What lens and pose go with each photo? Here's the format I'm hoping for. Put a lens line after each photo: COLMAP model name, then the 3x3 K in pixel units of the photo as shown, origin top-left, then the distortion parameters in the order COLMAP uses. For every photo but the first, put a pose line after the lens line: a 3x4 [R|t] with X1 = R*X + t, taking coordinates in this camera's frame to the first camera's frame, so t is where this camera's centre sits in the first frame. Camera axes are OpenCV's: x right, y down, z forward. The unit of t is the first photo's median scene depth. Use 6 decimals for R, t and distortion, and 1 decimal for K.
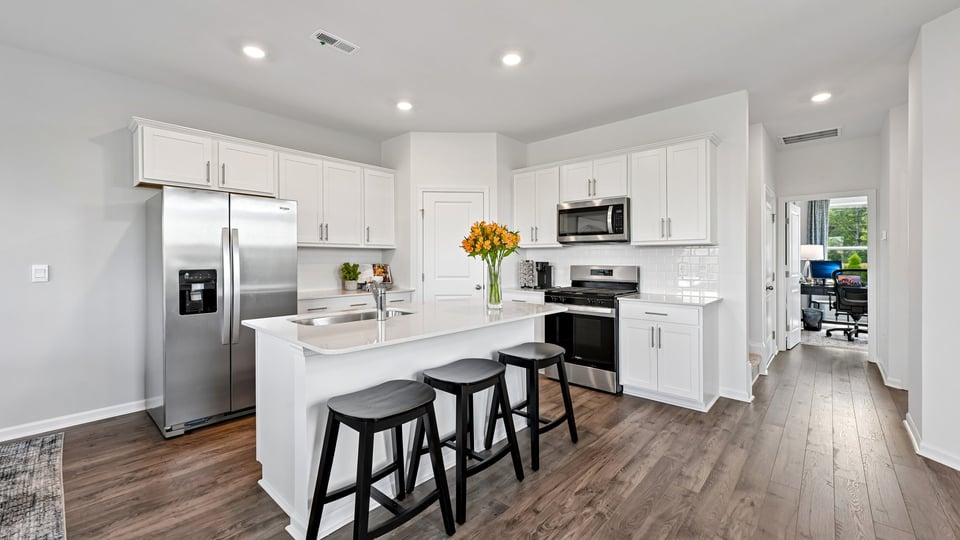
lens RADIAL K [[385.2, 0, 480.6], [0, 385.2, 259.9], [0, 0, 1]] dist [0.007835, -0.000873]
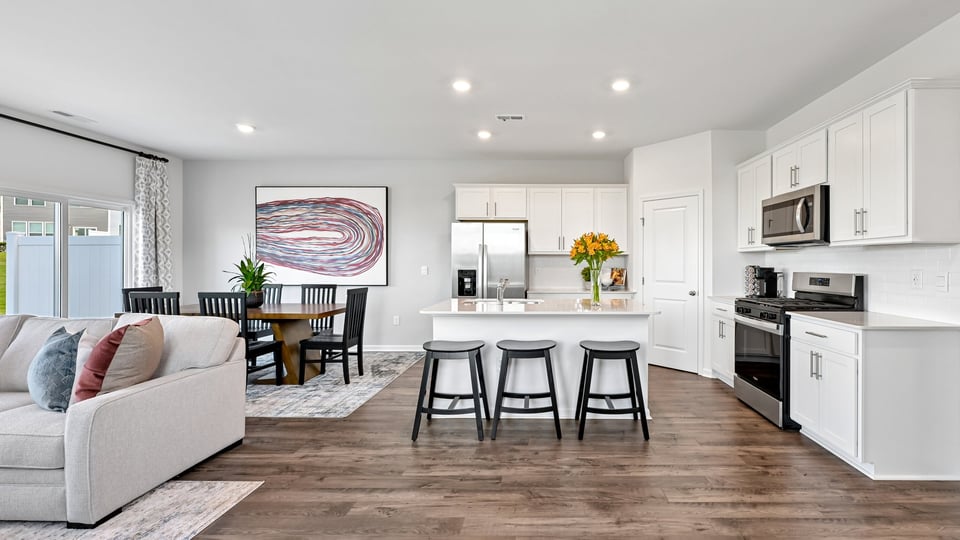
lens RADIAL K [[391.6, 0, 527.5], [0, 391.6, 263.4], [0, 0, 1]] dist [0.000069, 0.000001]
pose [[0.674618, 0.001516, -0.738165, 0.553862], [-0.003813, 0.999992, -0.001431, -0.001027], [0.738157, 0.003780, 0.674618, 0.030864]]
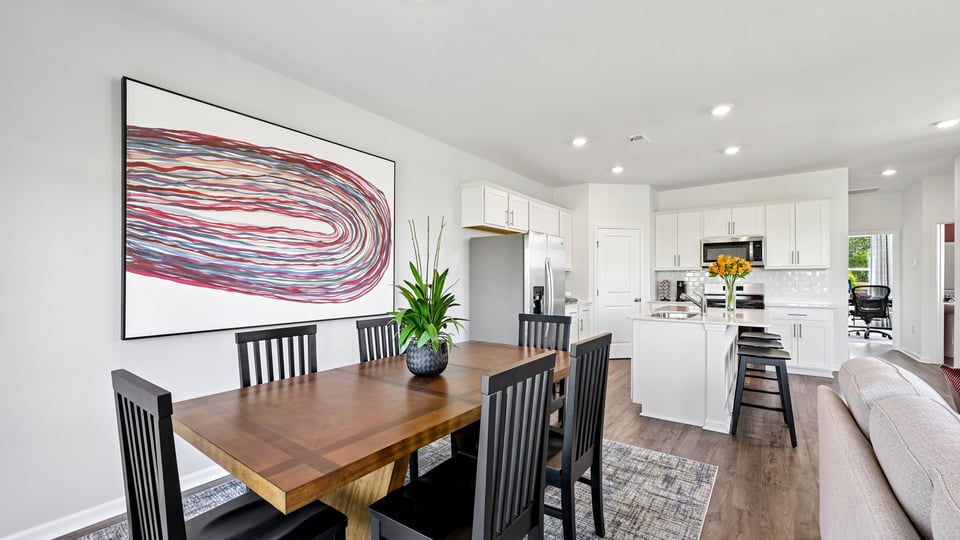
lens RADIAL K [[385.2, 0, 478.1], [0, 385.2, 278.5], [0, 0, 1]] dist [0.007835, -0.000873]
pose [[0.995052, -0.001809, 0.099342, -0.822083], [0.002107, 0.999994, -0.002899, -0.000485], [-0.099336, 0.003094, 0.995049, -0.335096]]
